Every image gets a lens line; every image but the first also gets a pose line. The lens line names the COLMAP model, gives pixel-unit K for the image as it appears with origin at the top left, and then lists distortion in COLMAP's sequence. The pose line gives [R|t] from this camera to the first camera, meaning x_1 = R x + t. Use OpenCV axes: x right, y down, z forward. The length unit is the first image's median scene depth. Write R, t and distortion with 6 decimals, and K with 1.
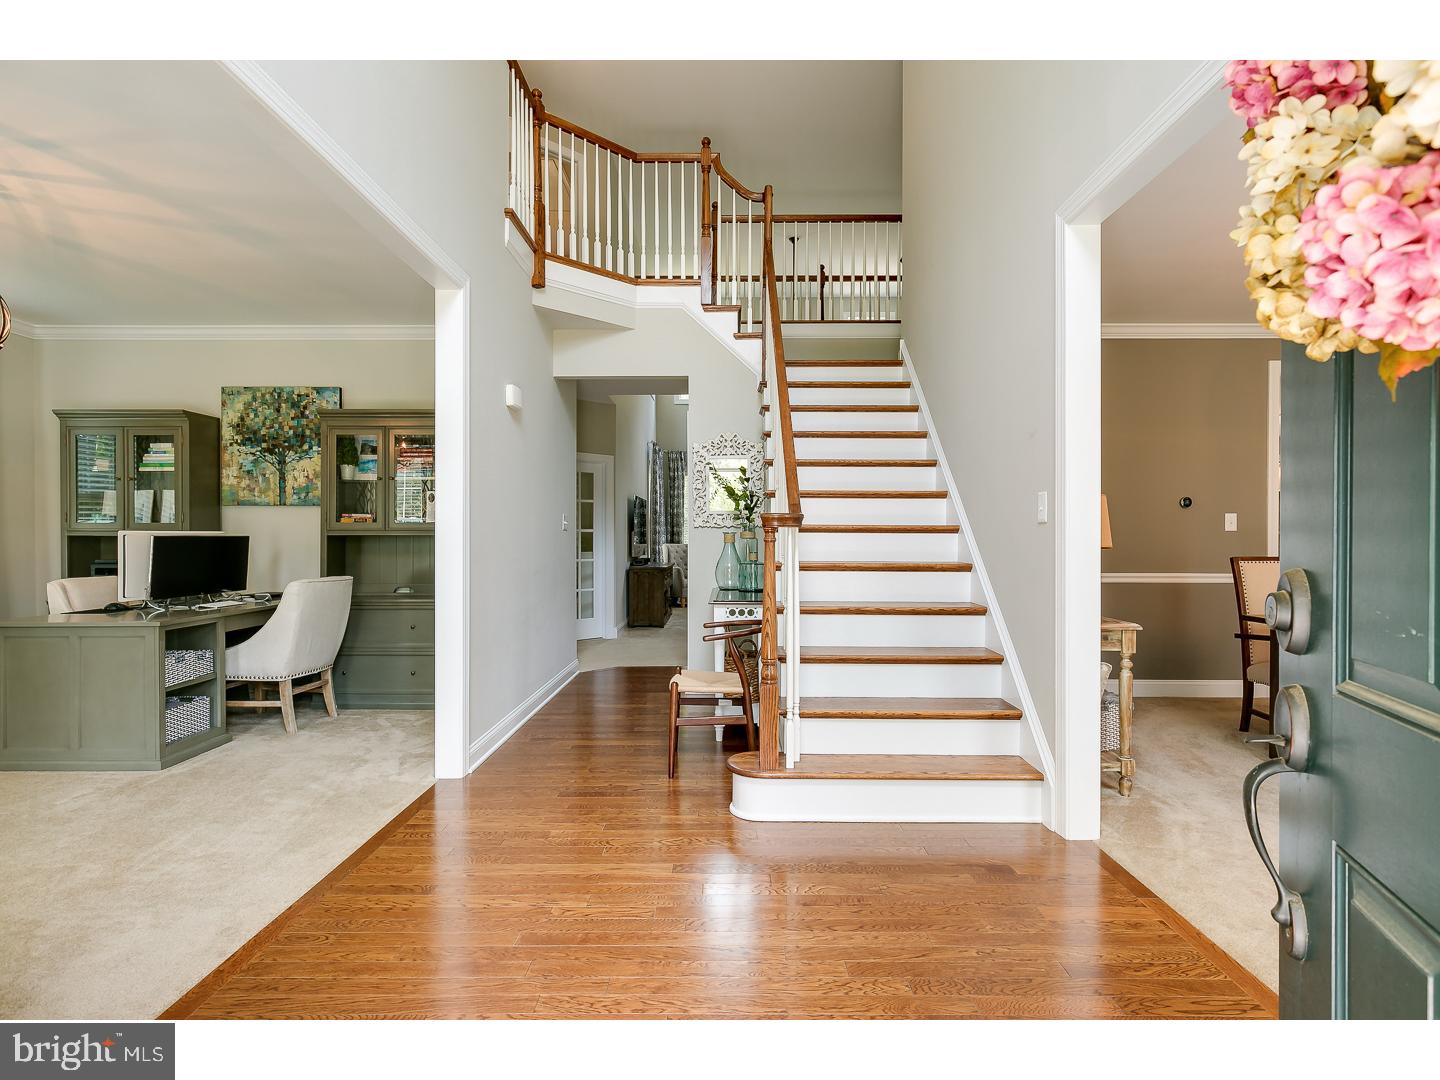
lens RADIAL K [[793.4, 0, 724.0], [0, 793.4, 534.0], [0, 0, 1]] dist [-0.004450, -0.000553]
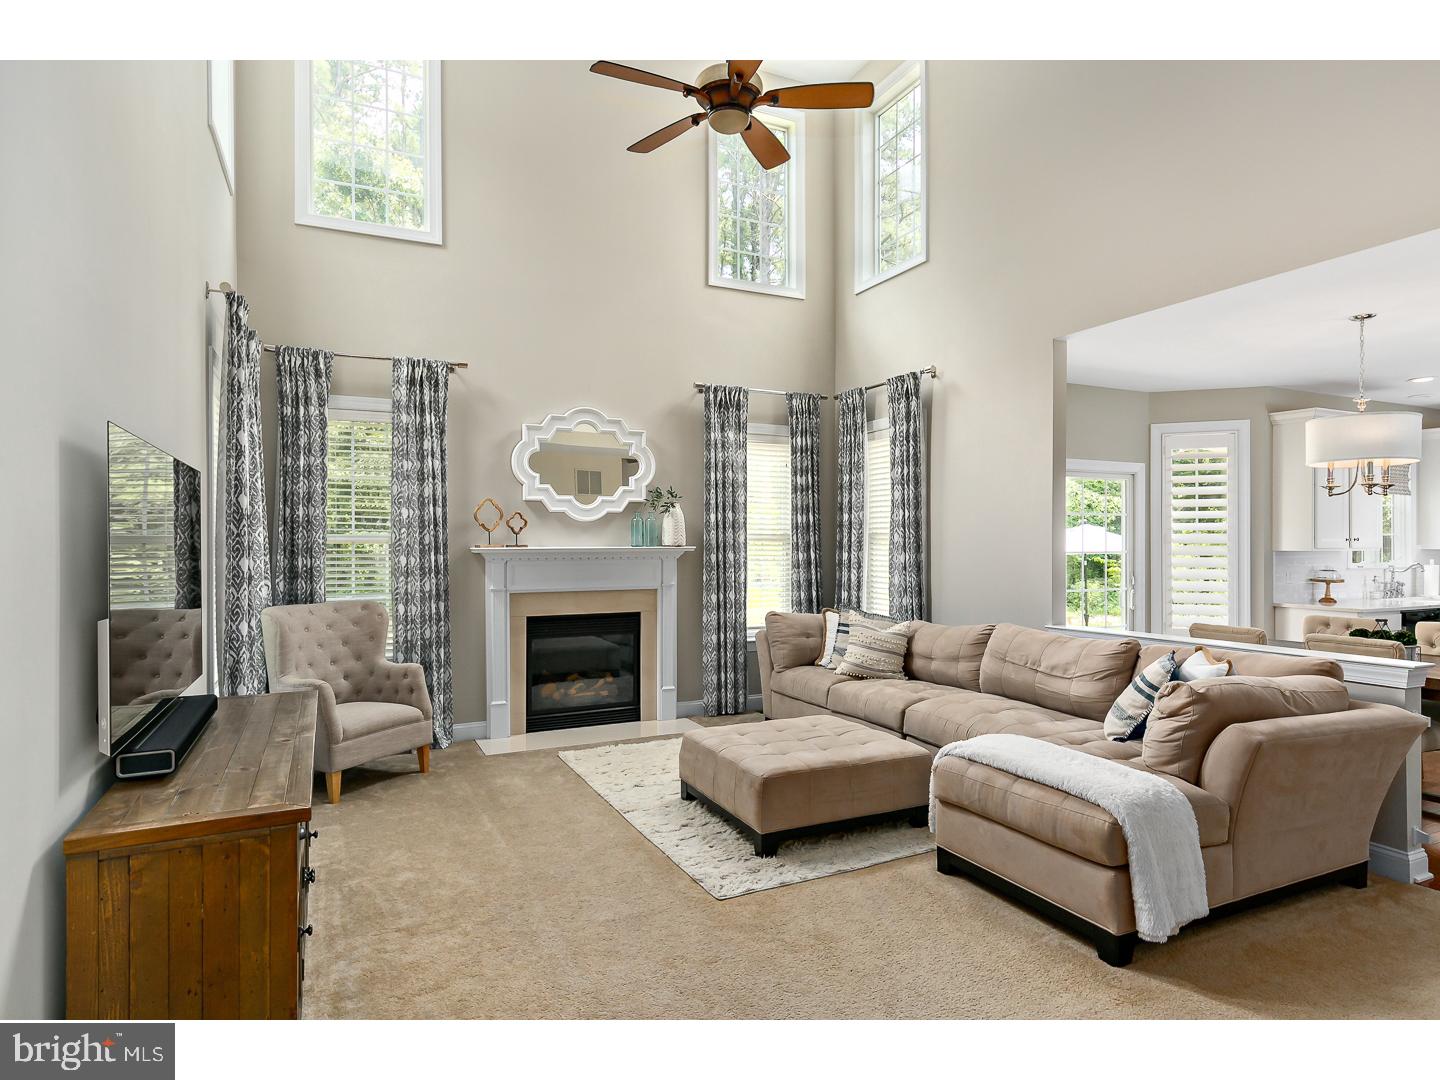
lens RADIAL K [[800.9, 0, 717.3], [0, 800.9, 542.3], [0, 0, 1]] dist [0.000917, 0.000599]
pose [[0.898127, -0.003216, 0.439723, -0.047327], [0.006391, 0.999963, -0.005738, -0.010938], [-0.439689, 0.007964, 0.898115, 0.540529]]
